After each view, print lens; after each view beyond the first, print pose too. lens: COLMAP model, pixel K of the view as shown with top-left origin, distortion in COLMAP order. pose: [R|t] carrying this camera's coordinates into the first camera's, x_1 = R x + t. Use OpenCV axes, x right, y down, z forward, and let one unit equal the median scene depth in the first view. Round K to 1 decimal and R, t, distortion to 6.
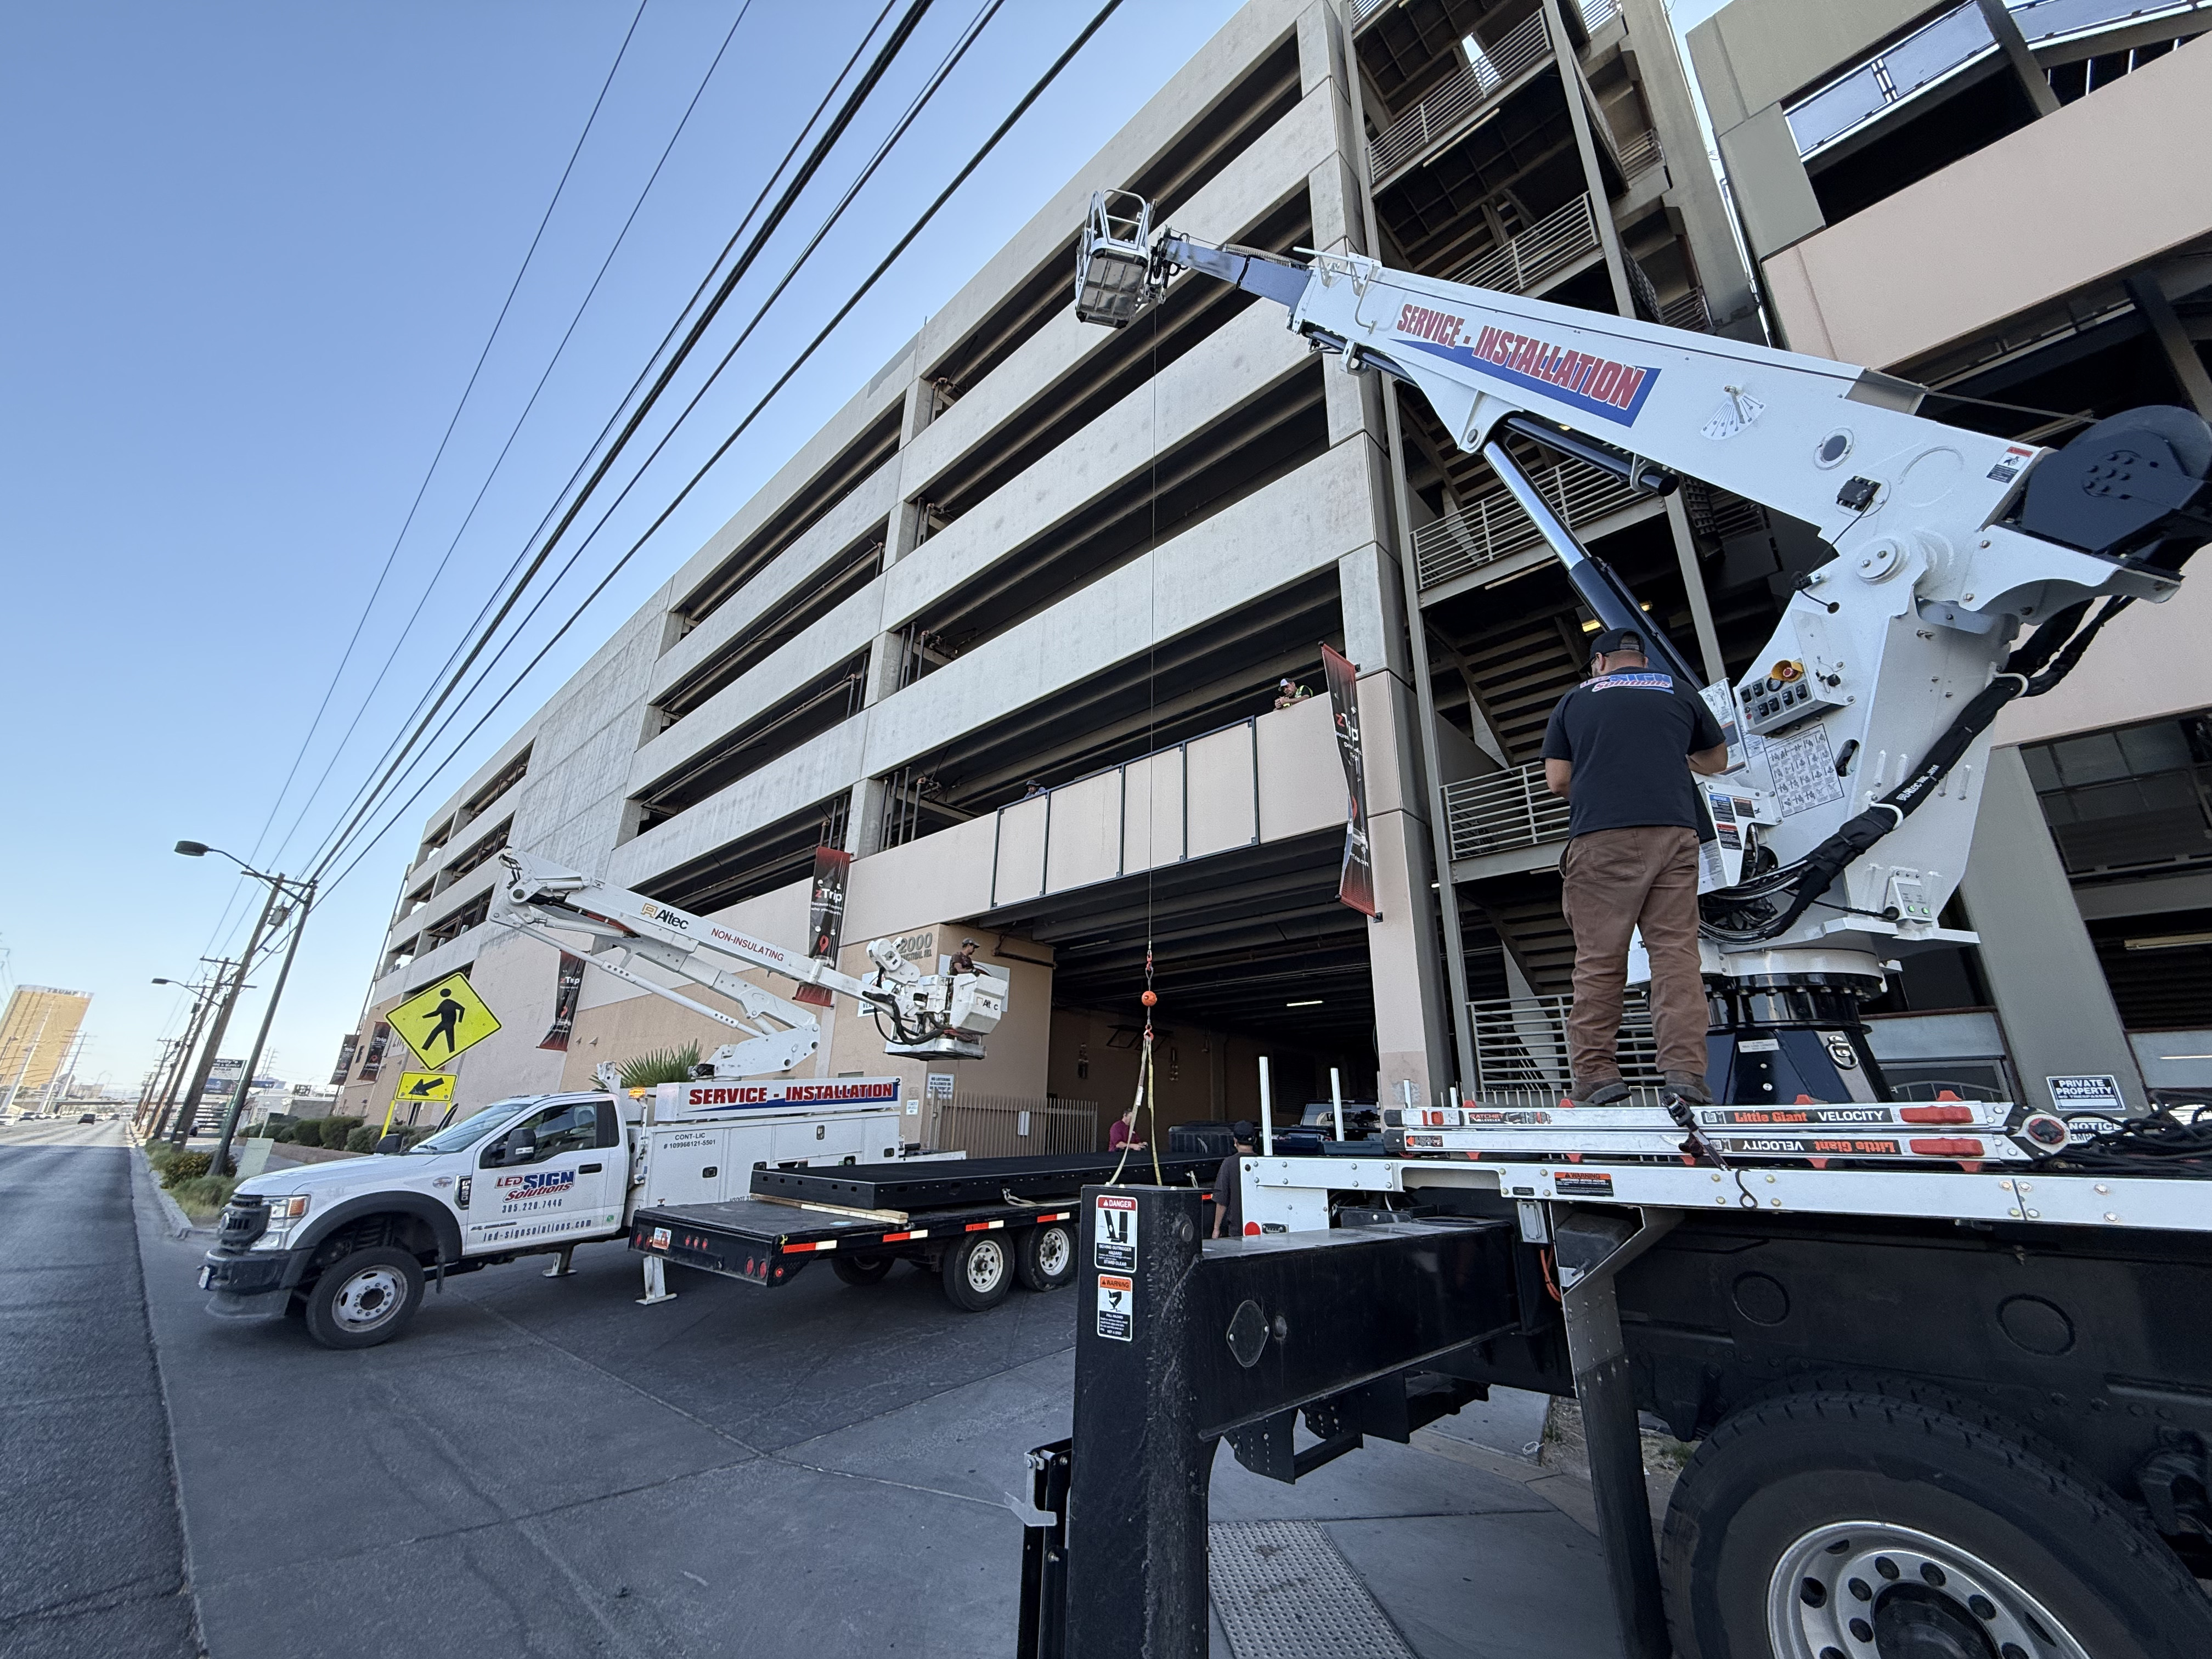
lens RADIAL K [[877.4, 0, 1102.0], [0, 877.4, 828.2], [0, 0, 1]] dist [0.001149, 0.000089]
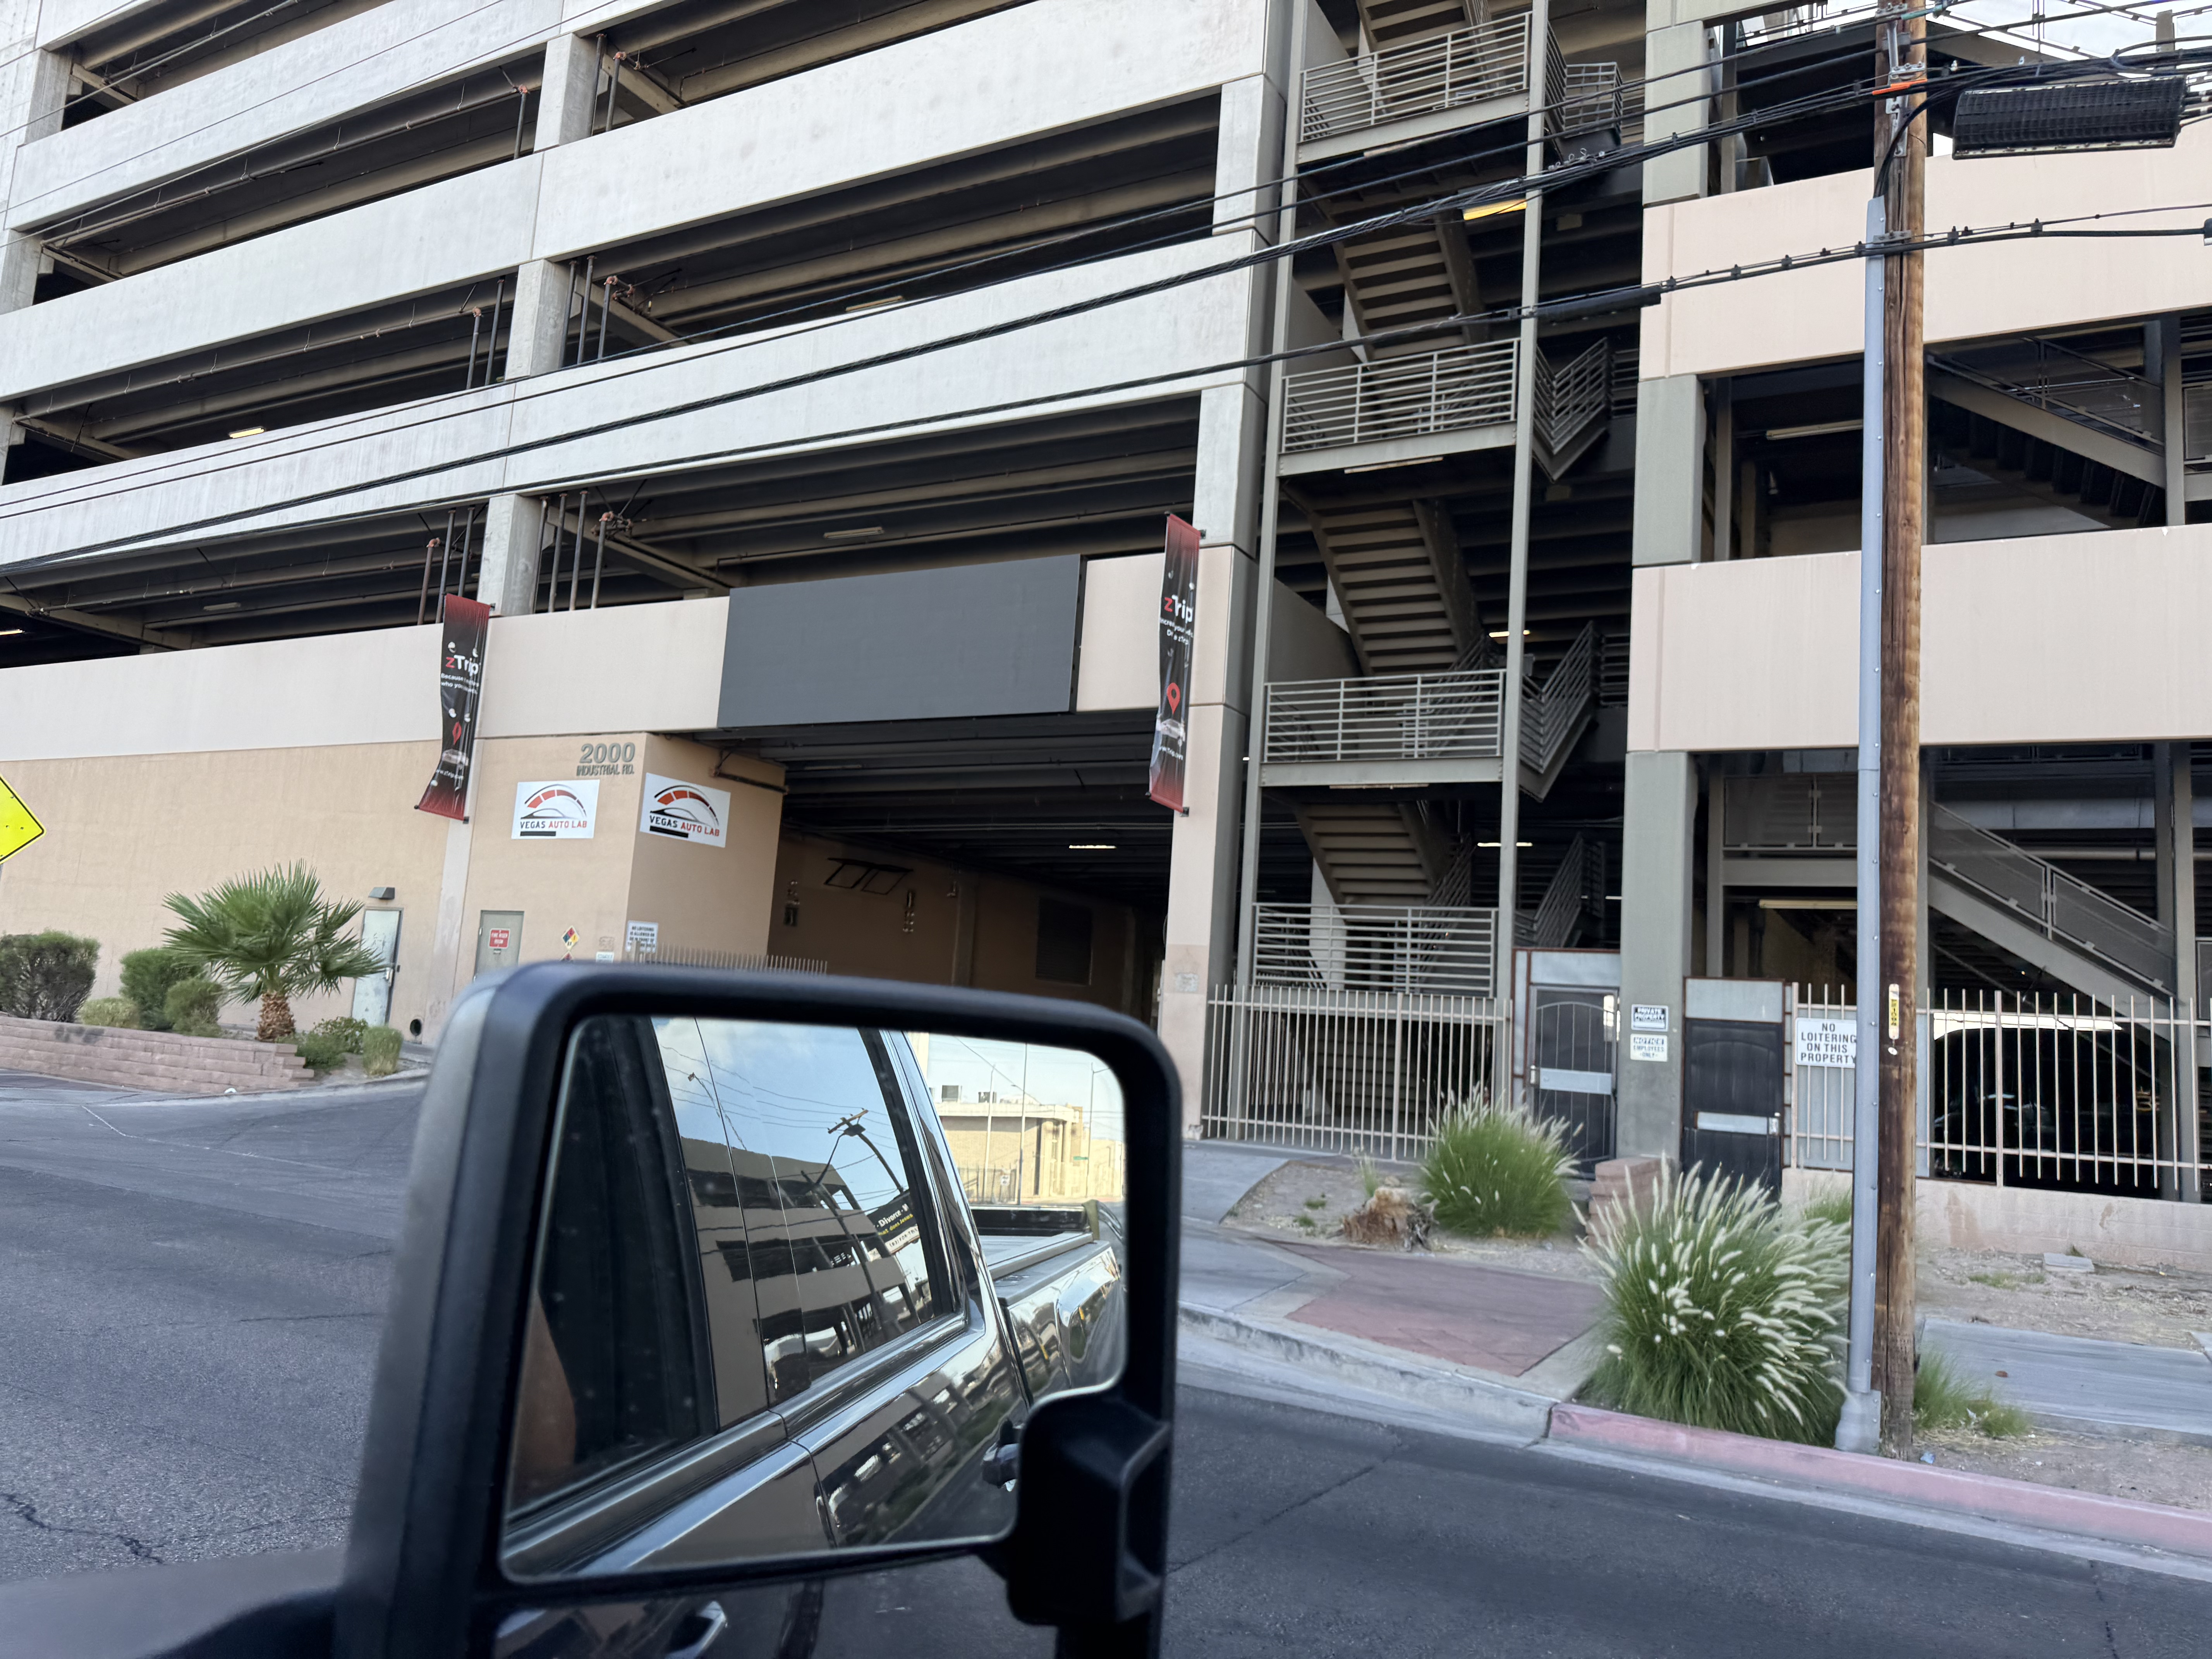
lens RADIAL K [[1558.6, 0, 1131.4], [0, 1558.6, 831.9], [0, 0, 1]] dist [0.055623, -0.071446]
pose [[0.964739, 0.072184, 0.253117, -0.154796], [-0.128350, 0.968591, 0.212974, -0.203228], [-0.229793, -0.237952, 0.943702, -0.541626]]
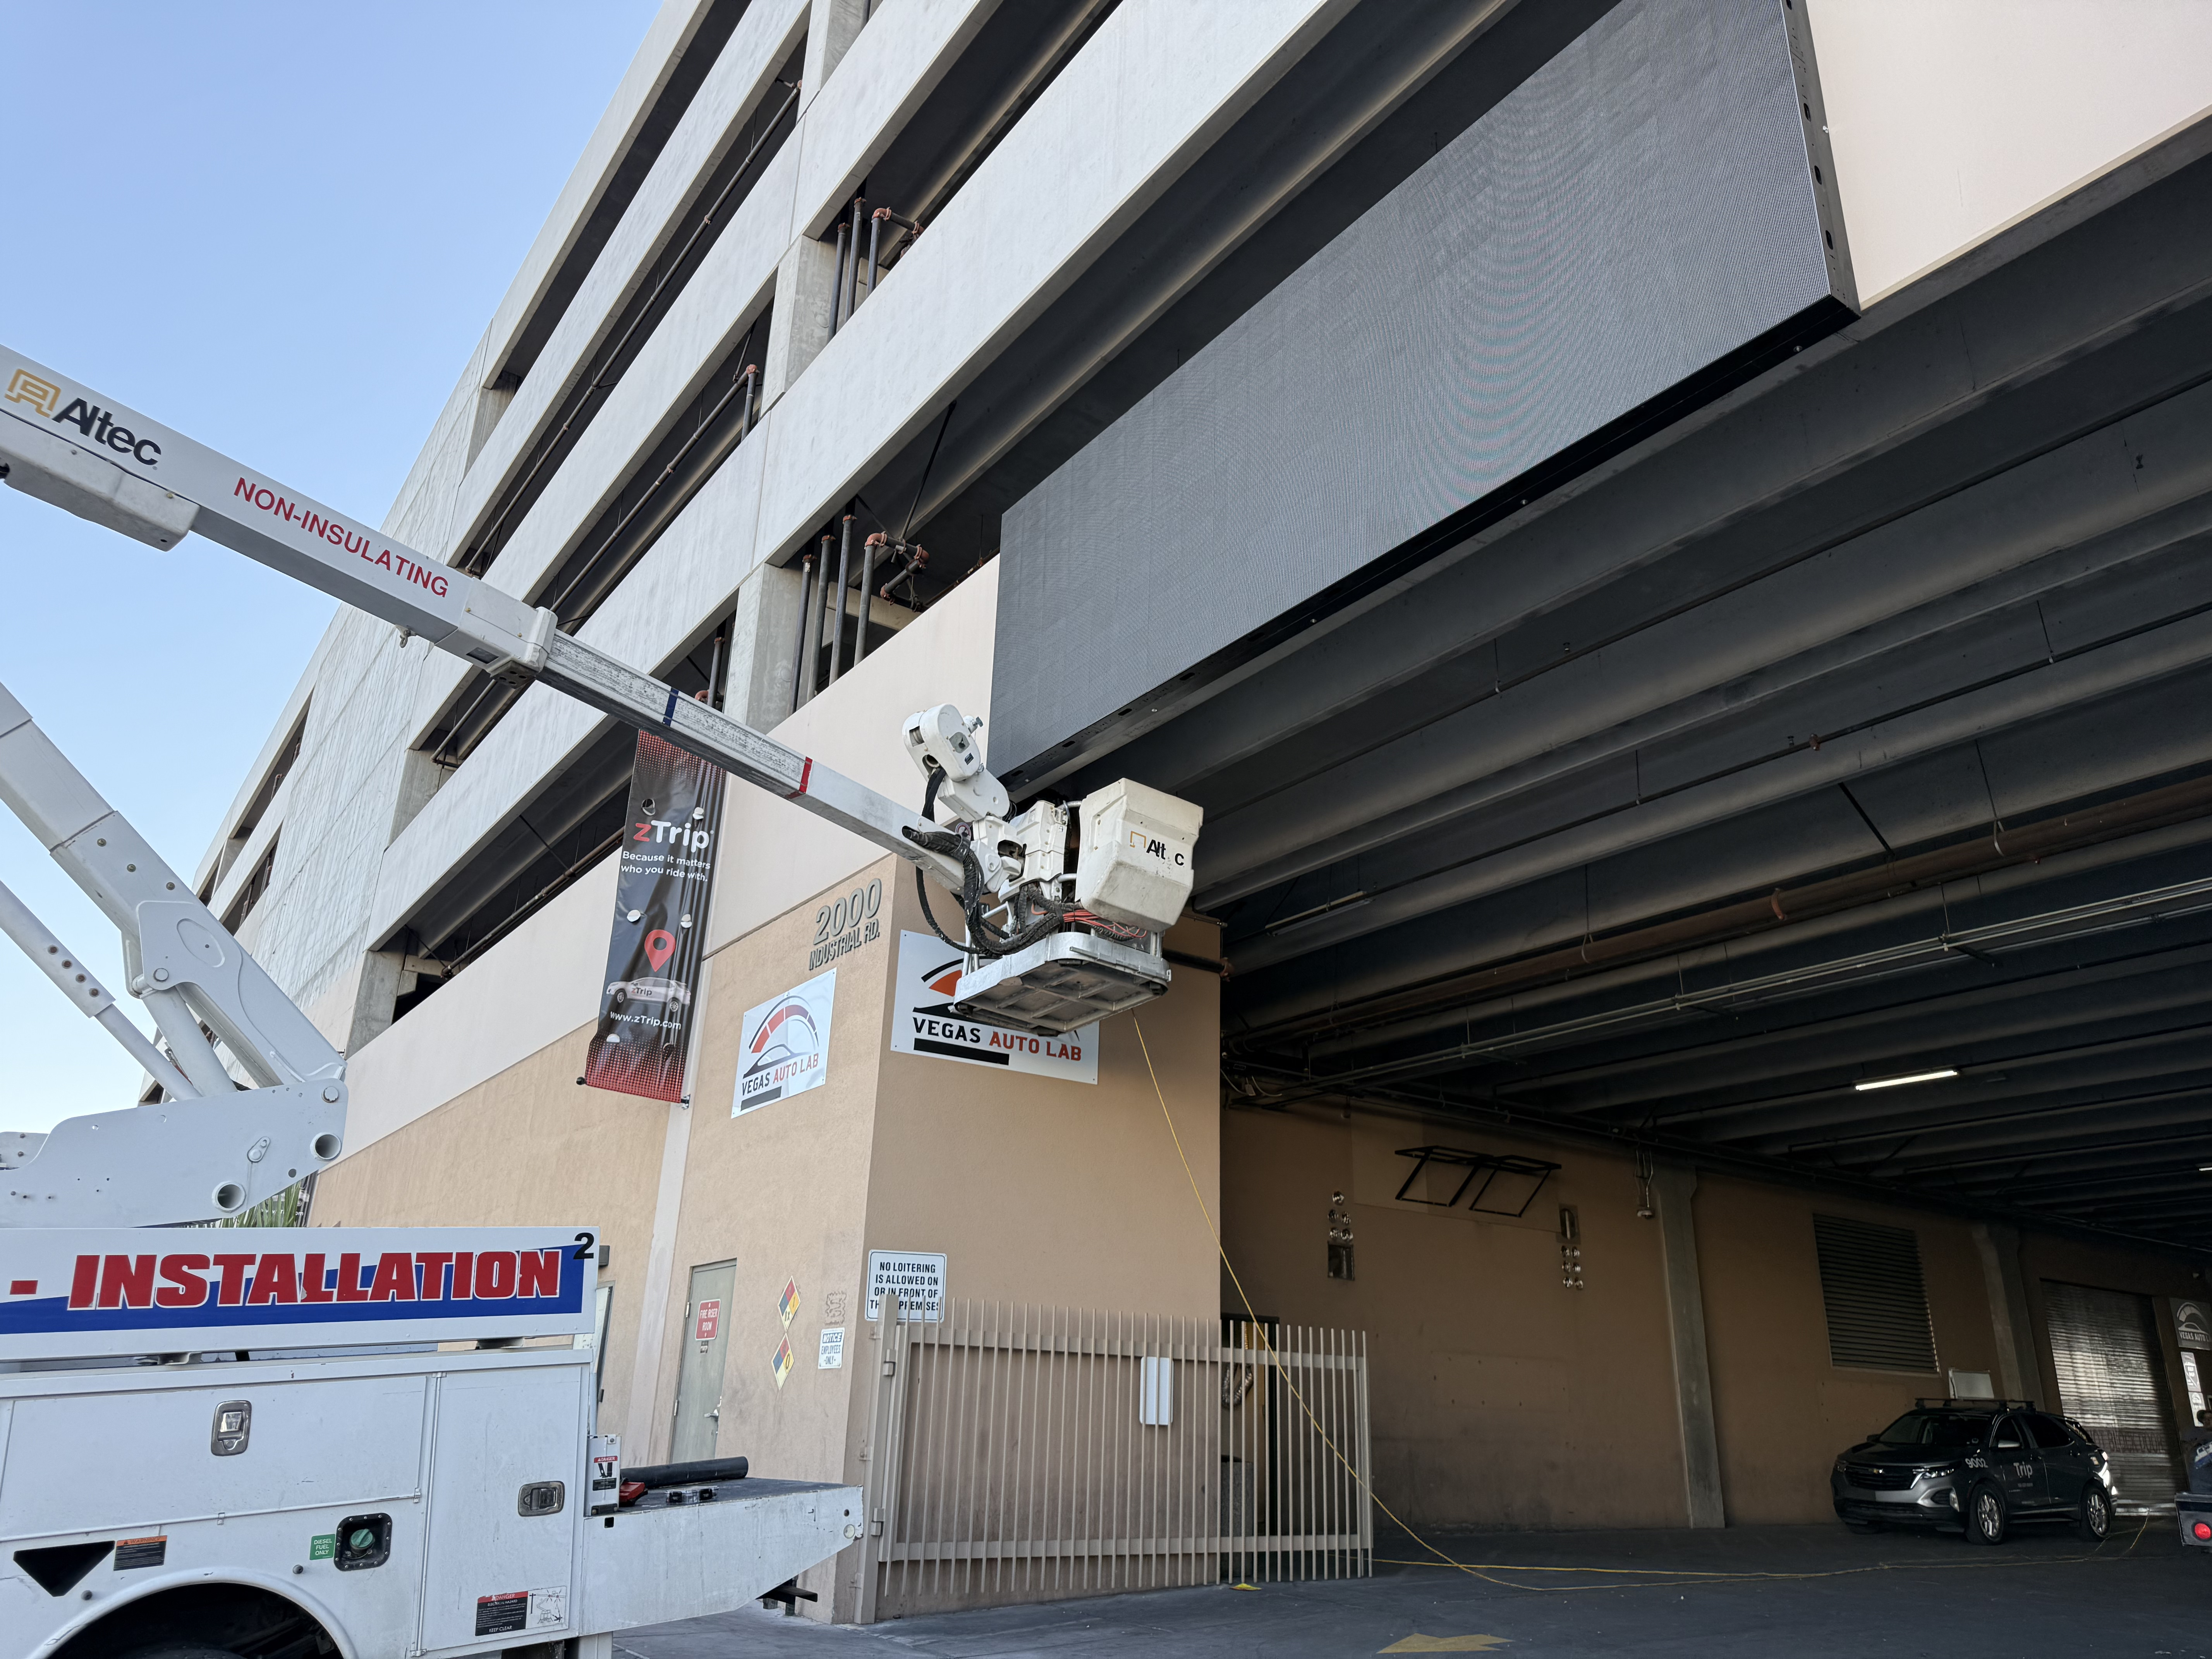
lens RADIAL K [[1558.6, 0, 1120.0], [0, 1558.6, 816.9], [0, 0, 1]] dist [0.055623, -0.071446]
pose [[0.982511, -0.070344, -0.172404, 0.033238], [0.065441, 0.997278, -0.033968, 0.164596], [0.174324, 0.022092, 0.984440, 0.481371]]
